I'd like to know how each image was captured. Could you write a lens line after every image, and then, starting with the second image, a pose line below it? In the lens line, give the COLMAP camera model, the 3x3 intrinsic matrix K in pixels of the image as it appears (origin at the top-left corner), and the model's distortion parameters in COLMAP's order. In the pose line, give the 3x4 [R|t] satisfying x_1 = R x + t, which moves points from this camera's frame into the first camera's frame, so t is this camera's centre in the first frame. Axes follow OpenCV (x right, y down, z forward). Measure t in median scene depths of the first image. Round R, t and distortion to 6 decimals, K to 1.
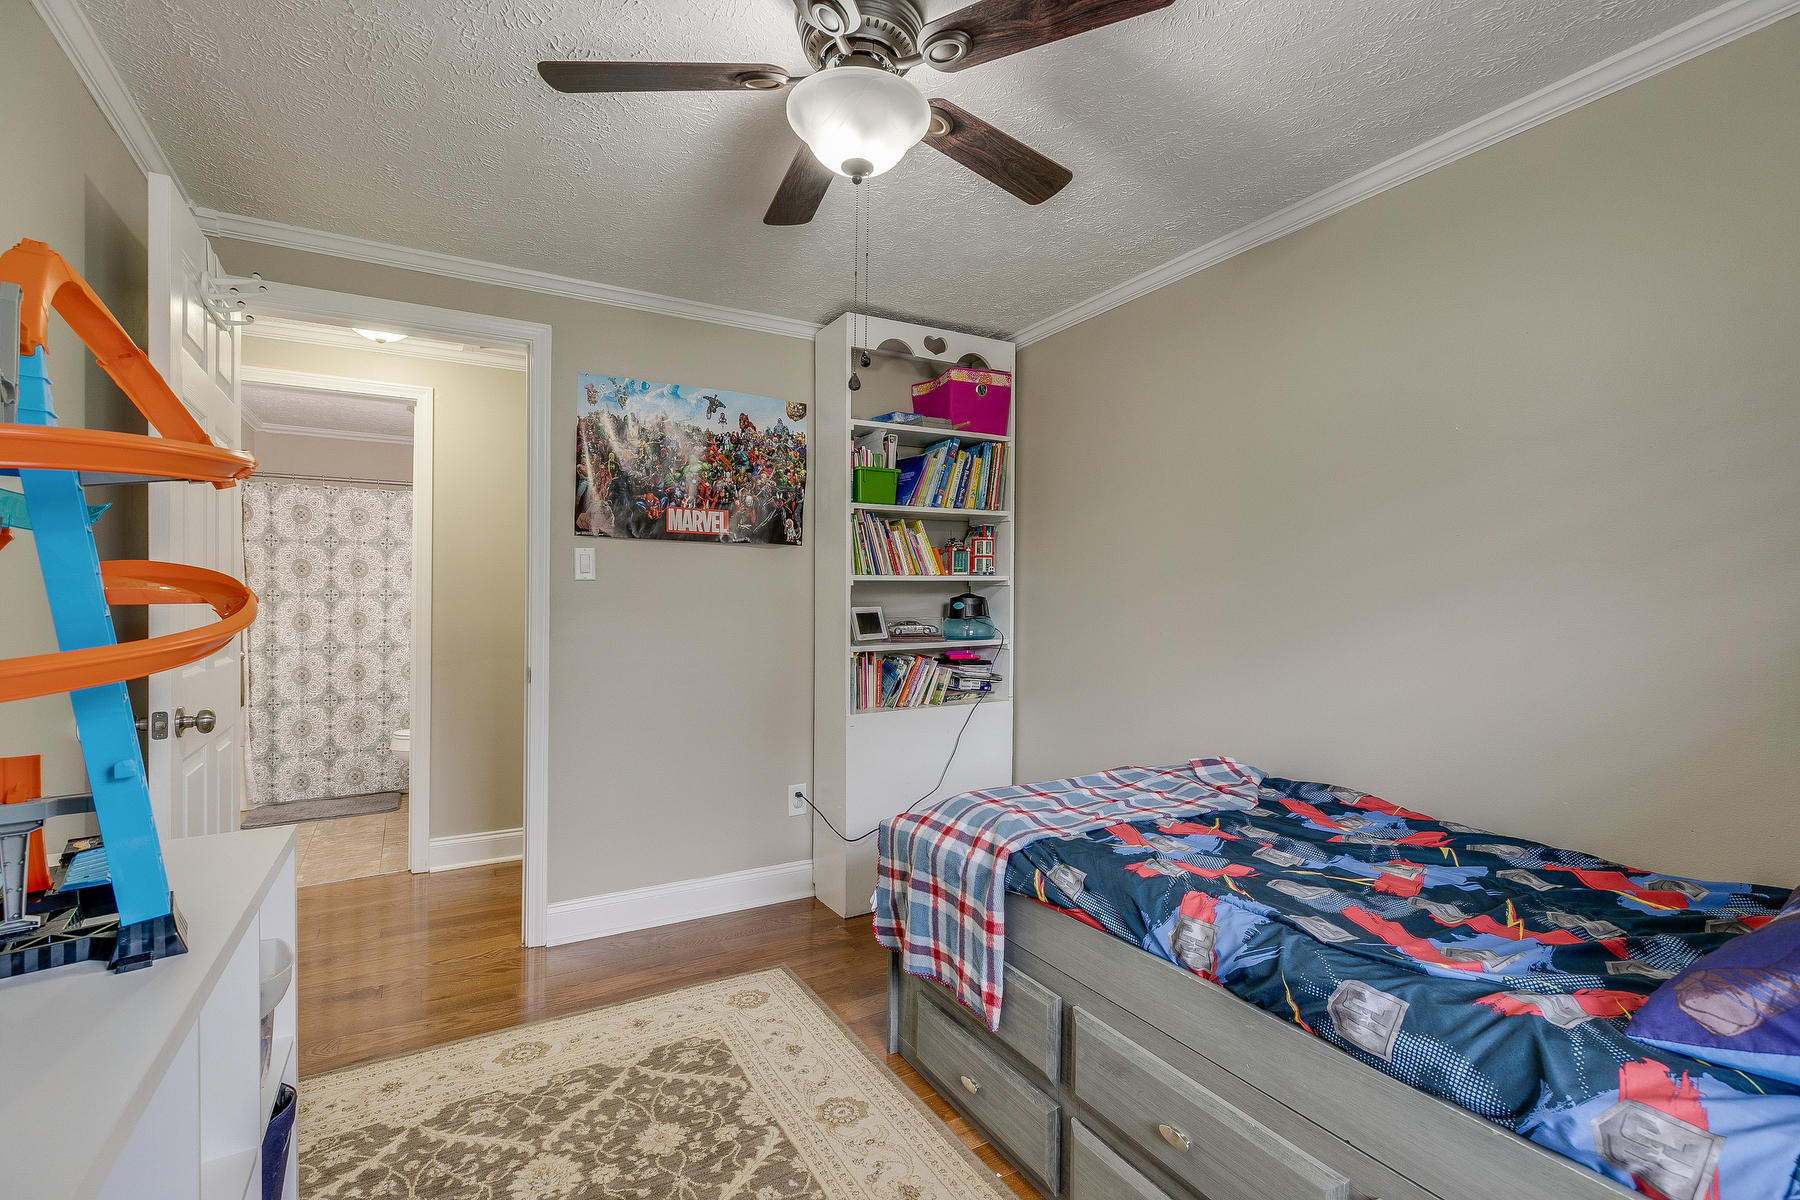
lens RADIAL K [[818.4, 0, 897.6], [0, 818.4, 596.2], [0, 0, 1]] dist [0.011349, 0.000031]
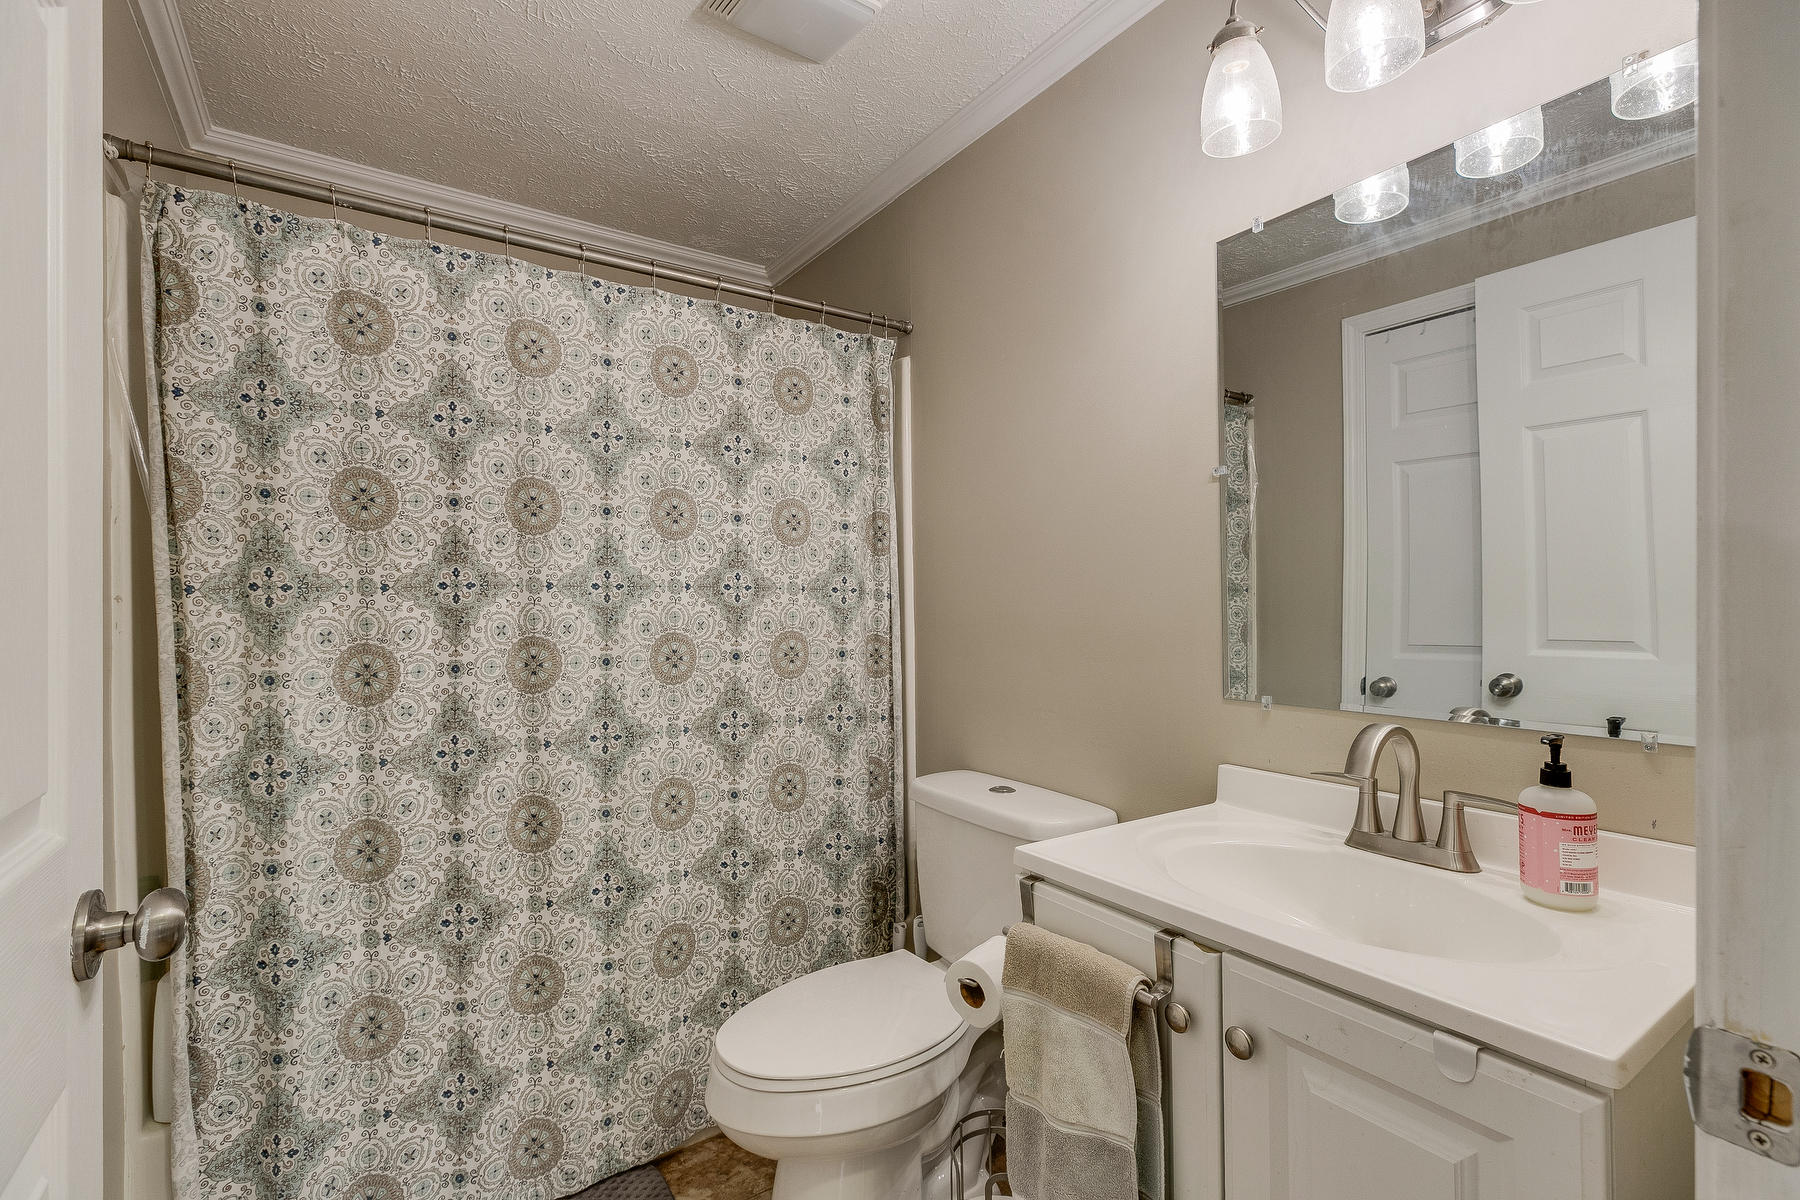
lens RADIAL K [[818.4, 0, 908.1], [0, 818.4, 600.0], [0, 0, 1]] dist [0.011349, 0.000031]
pose [[0.996391, -0.010425, 0.084239, -0.544502], [0.010453, 0.999945, 0.000106, 0.005670], [-0.084235, 0.000775, 0.996446, 0.673128]]
